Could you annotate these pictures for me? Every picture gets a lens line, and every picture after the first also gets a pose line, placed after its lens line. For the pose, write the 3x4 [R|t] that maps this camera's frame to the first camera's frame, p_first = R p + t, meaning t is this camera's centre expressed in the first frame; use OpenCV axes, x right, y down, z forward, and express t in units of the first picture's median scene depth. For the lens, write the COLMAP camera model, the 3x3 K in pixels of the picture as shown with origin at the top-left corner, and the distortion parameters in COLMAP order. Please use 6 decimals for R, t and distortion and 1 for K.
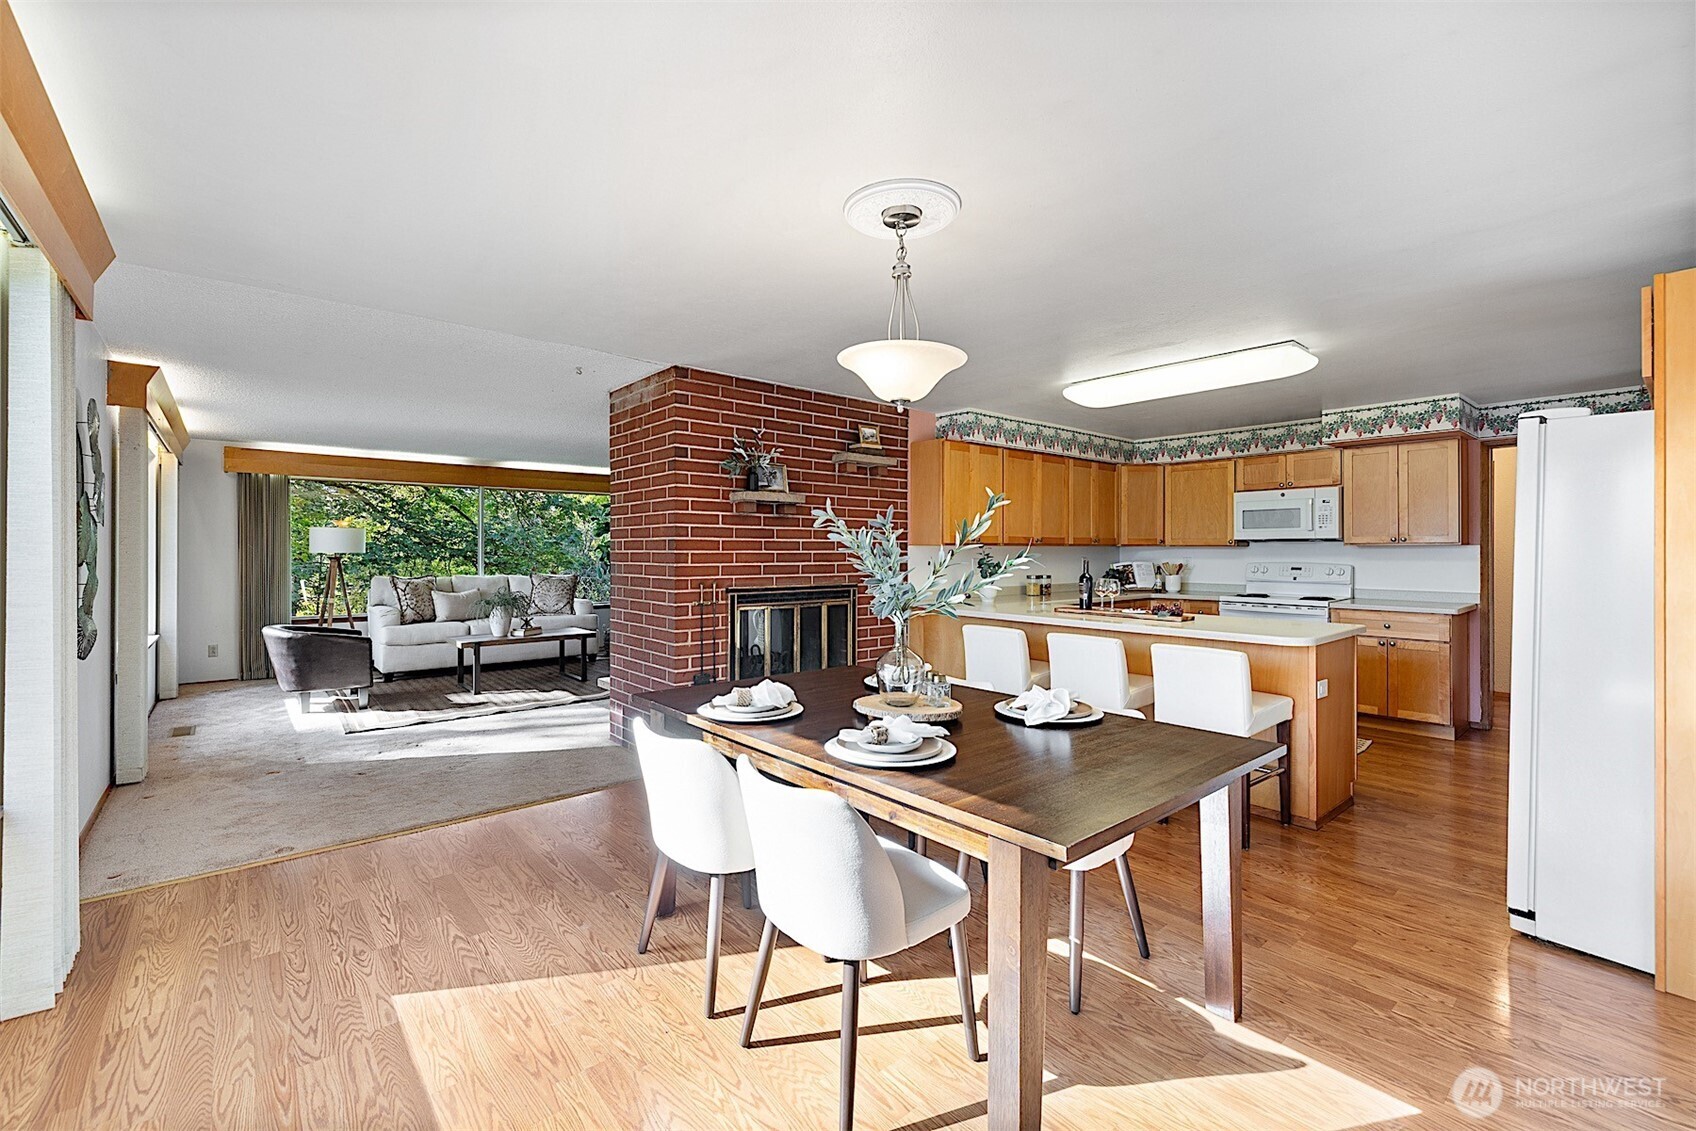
lens RADIAL K [[722.5, 0, 840.0], [0, 722.5, 555.8], [0, 0, 1]] dist [-0.001628, -0.000075]
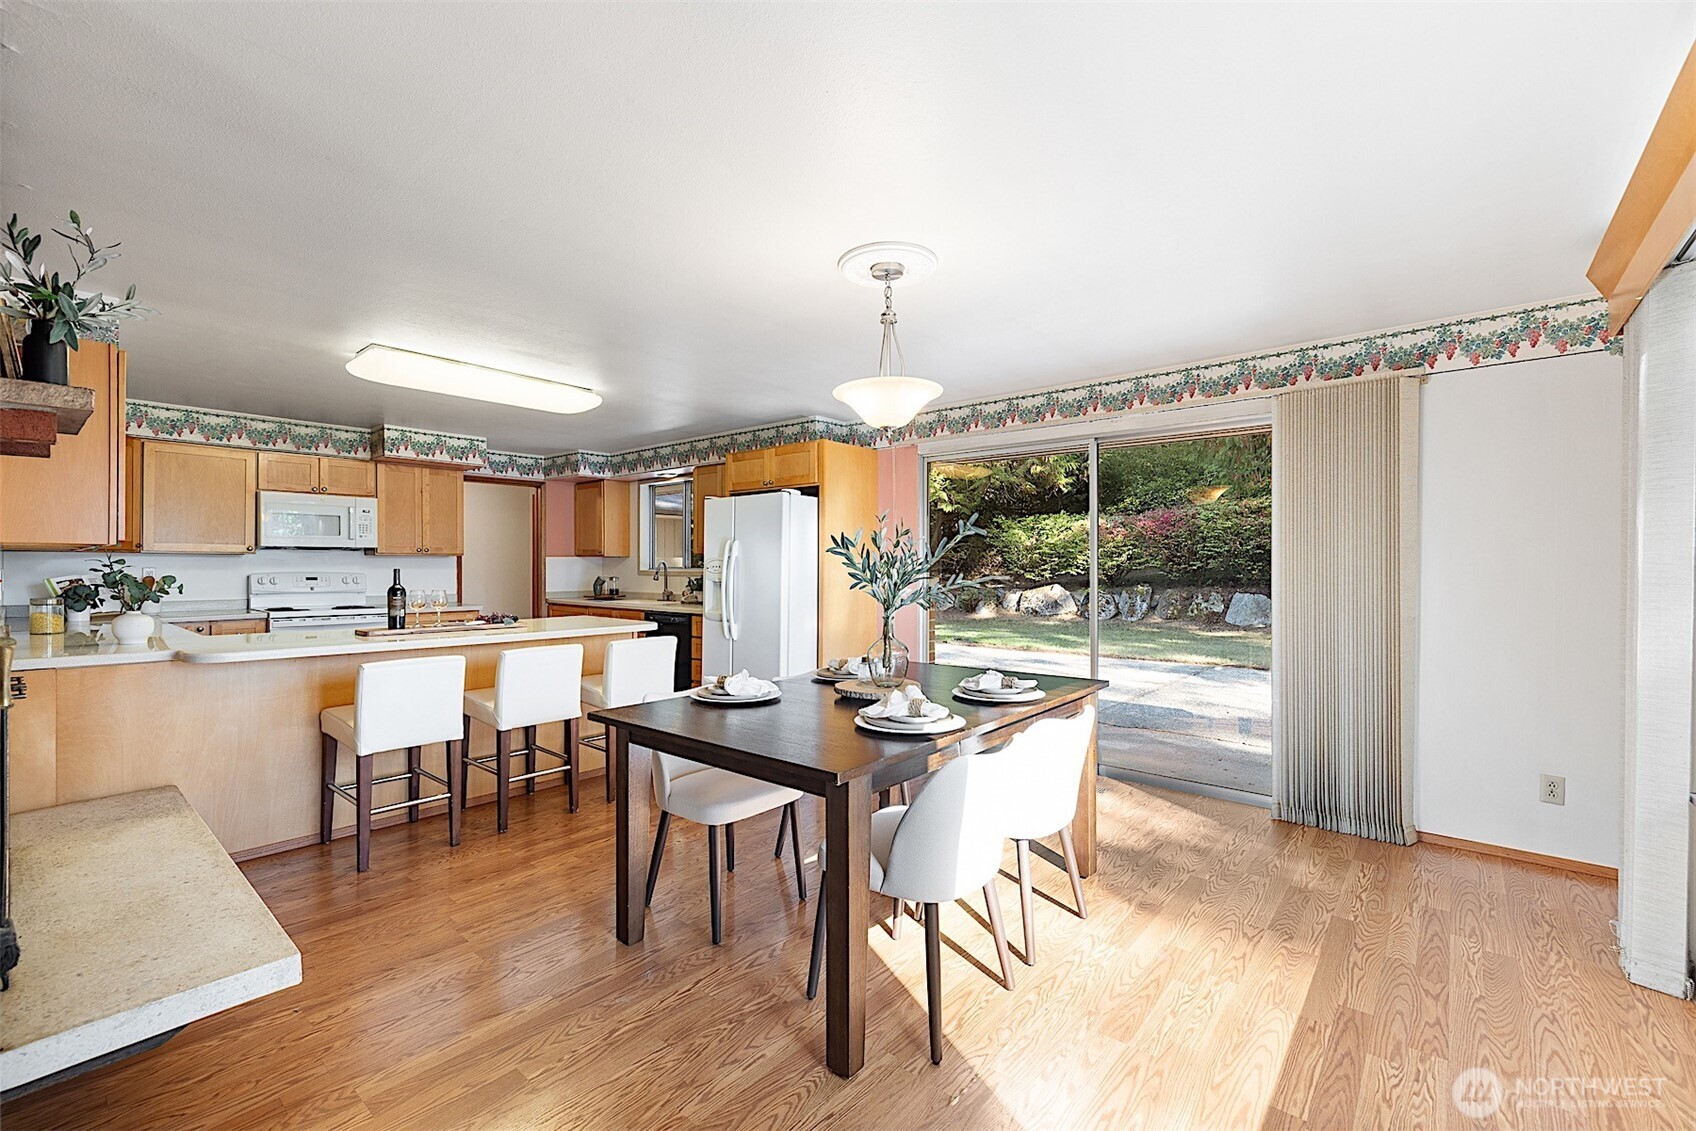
lens RADIAL K [[722.5, 0, 840.0], [0, 722.5, 563.3], [0, 0, 1]] dist [-0.001628, -0.000075]
pose [[-0.155400, 0.000784, 0.987851, -0.458490], [0.002267, 0.999997, -0.000437, 0.000043], [-0.987849, 0.002172, -0.155401, 0.514339]]
